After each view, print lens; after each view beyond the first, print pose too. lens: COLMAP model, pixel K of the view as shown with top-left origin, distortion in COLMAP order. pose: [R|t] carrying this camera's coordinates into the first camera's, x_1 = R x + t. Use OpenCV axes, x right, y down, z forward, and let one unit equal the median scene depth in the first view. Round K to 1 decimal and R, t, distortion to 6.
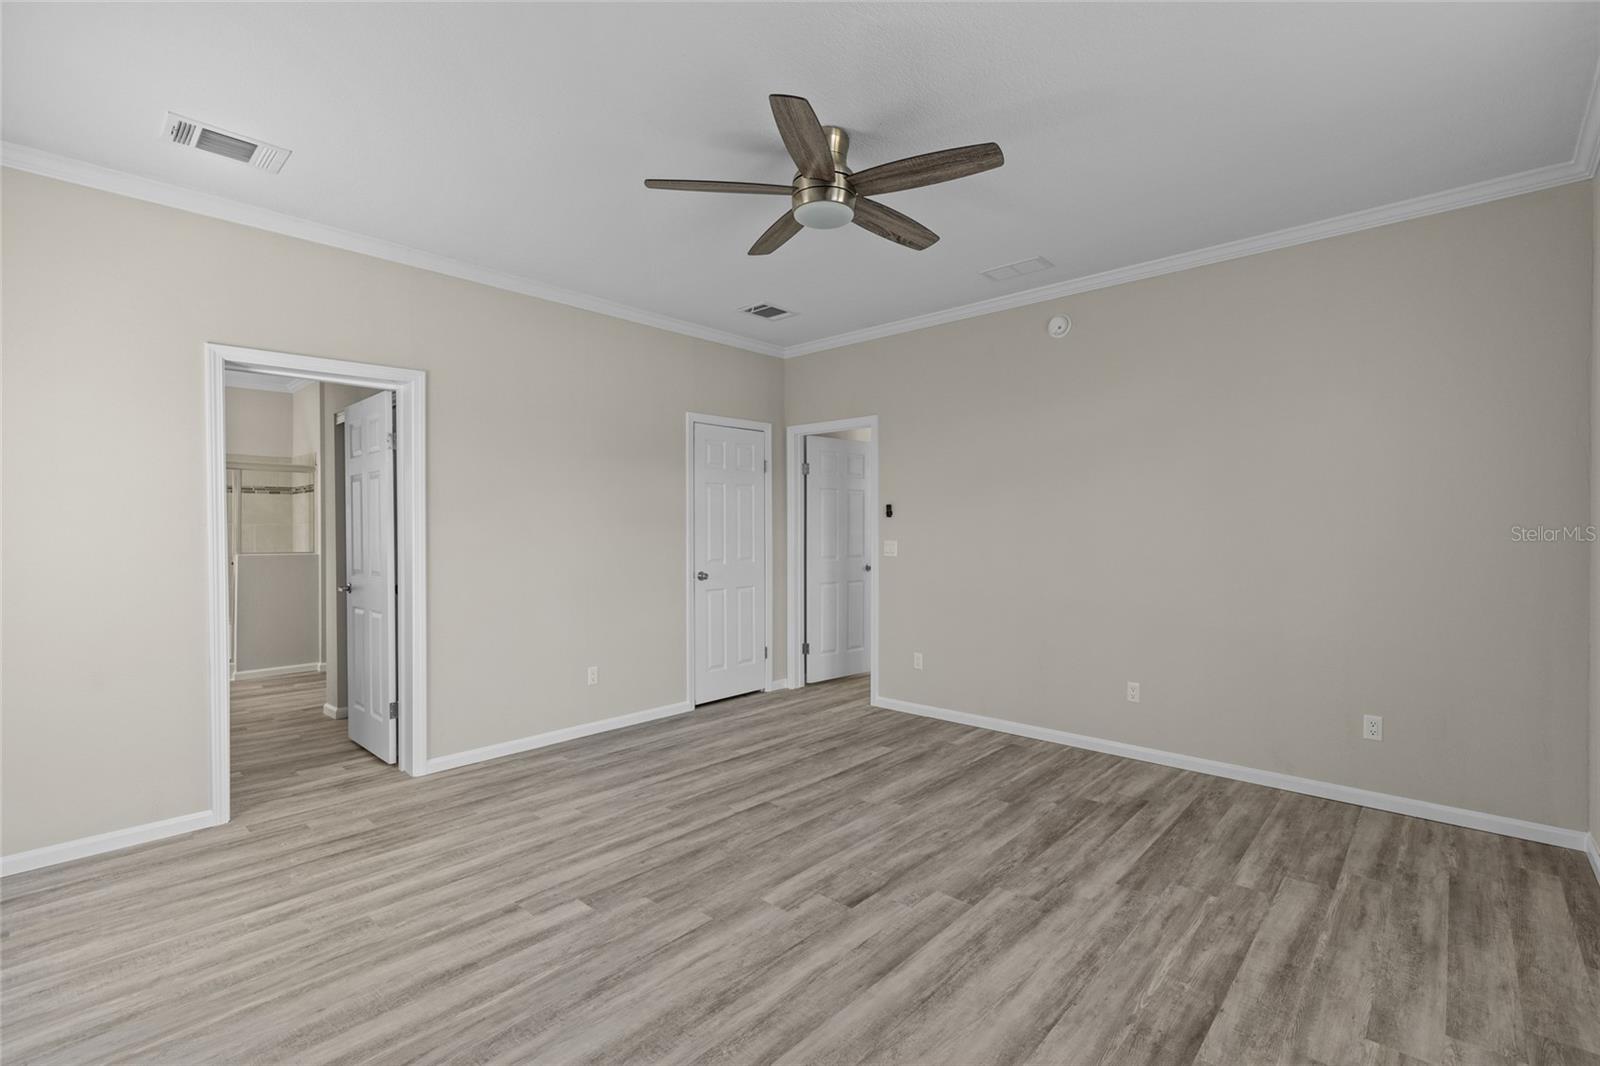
lens RADIAL K [[719.8, 0, 785.7], [0, 719.8, 536.9], [0, 0, 1]] dist [0.007286, -0.002339]
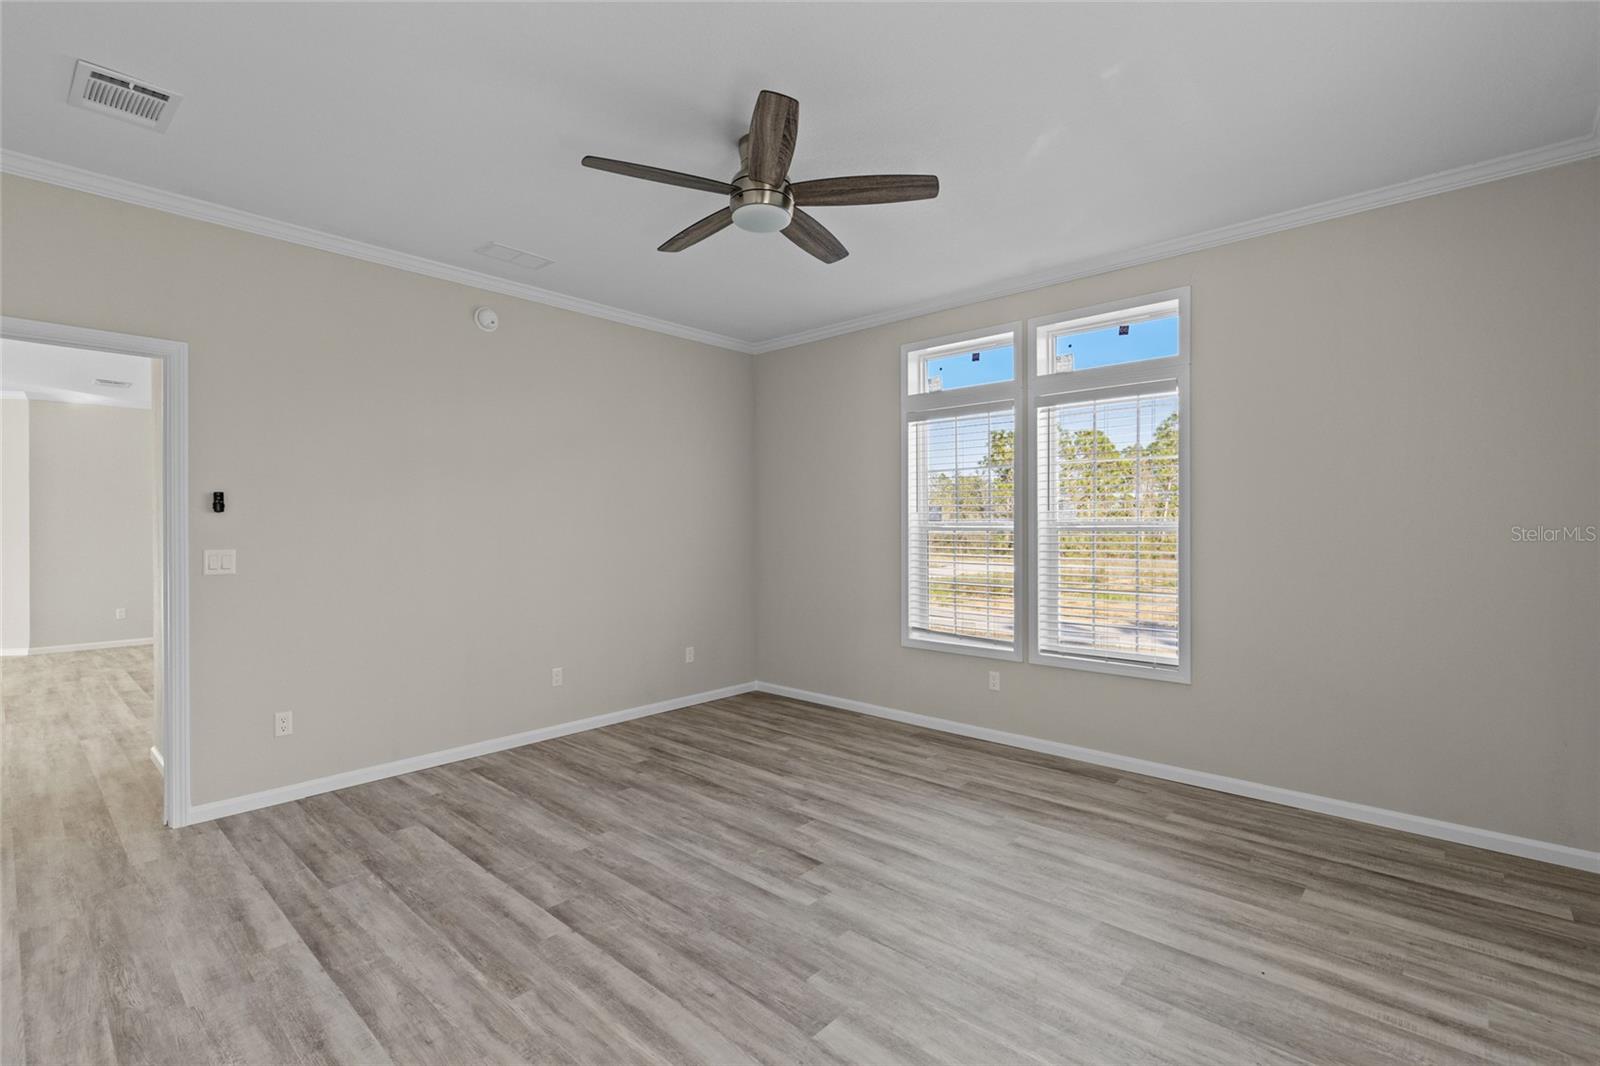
lens RADIAL K [[719.8, 0, 810.7], [0, 719.8, 533.5], [0, 0, 1]] dist [0.007286, -0.002339]
pose [[-0.017407, -0.006240, 0.999829, -0.858130], [0.016432, 0.999844, 0.006526, -0.008321], [-0.999713, 0.016543, -0.017302, 0.853324]]
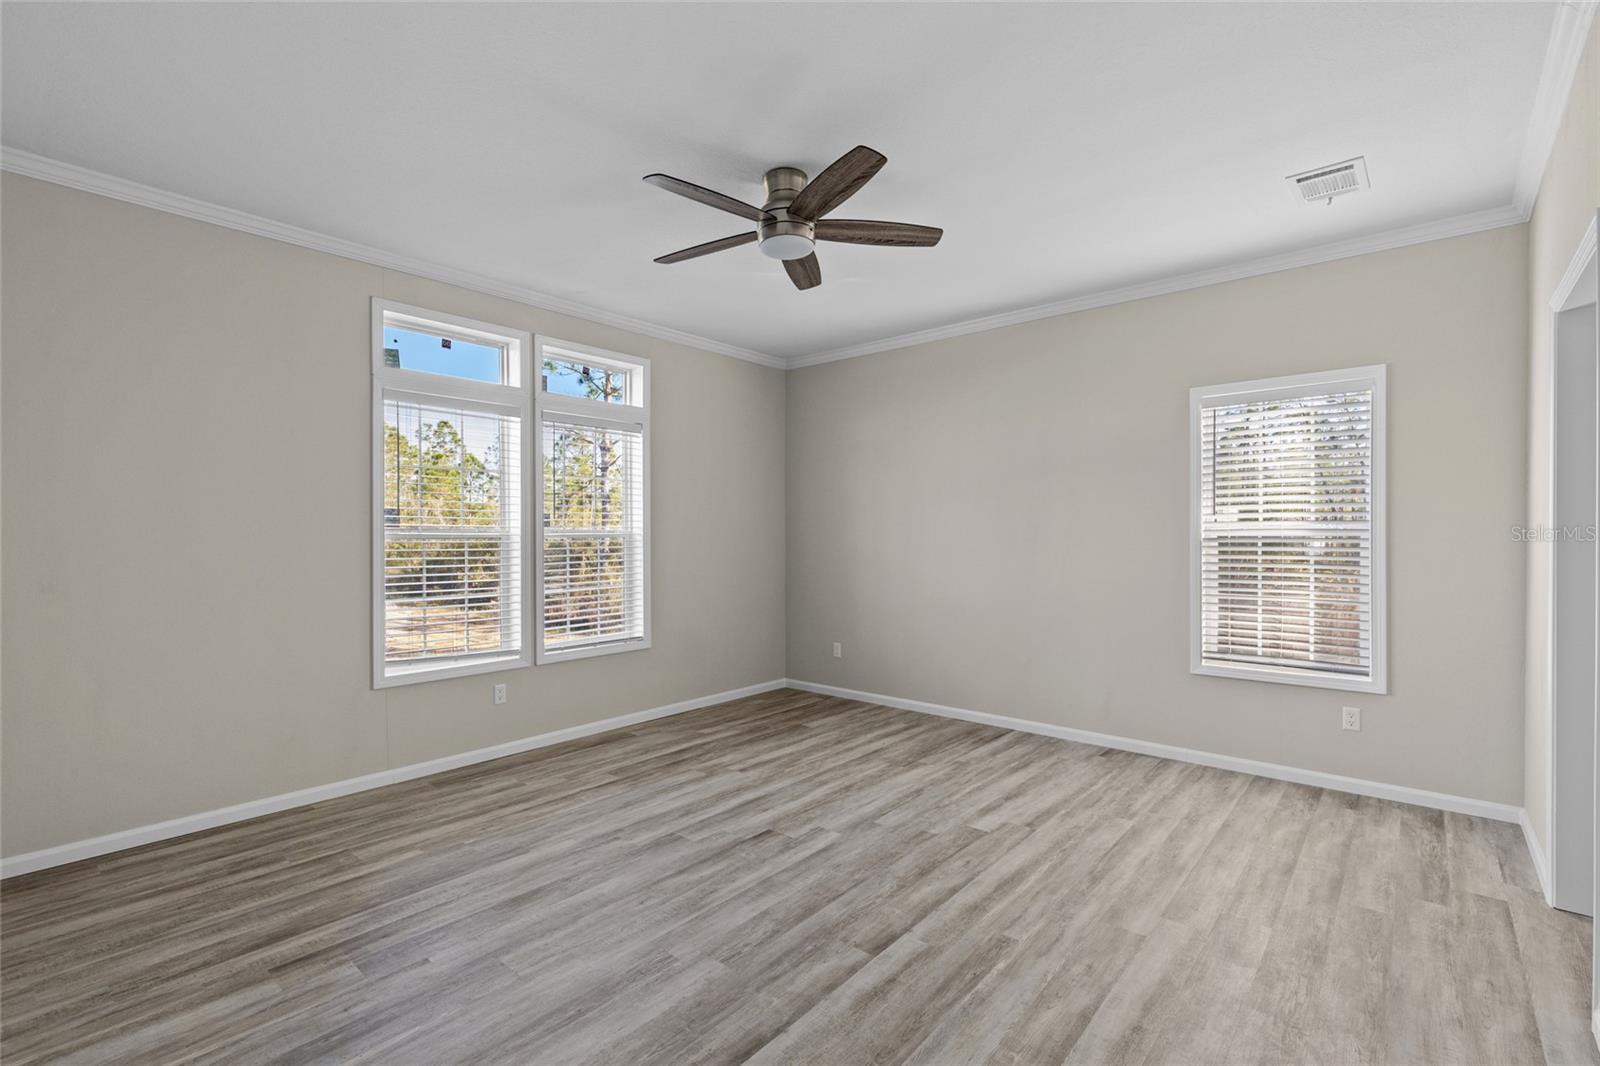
lens RADIAL K [[719.8, 0, 780.8], [0, 719.8, 546.3], [0, 0, 1]] dist [0.007286, -0.002339]
pose [[-0.999676, 0.004920, -0.024956, 0.082791], [0.004125, 0.999486, 0.031798, -0.024736], [0.025100, 0.031685, -0.999183, 1.876474]]
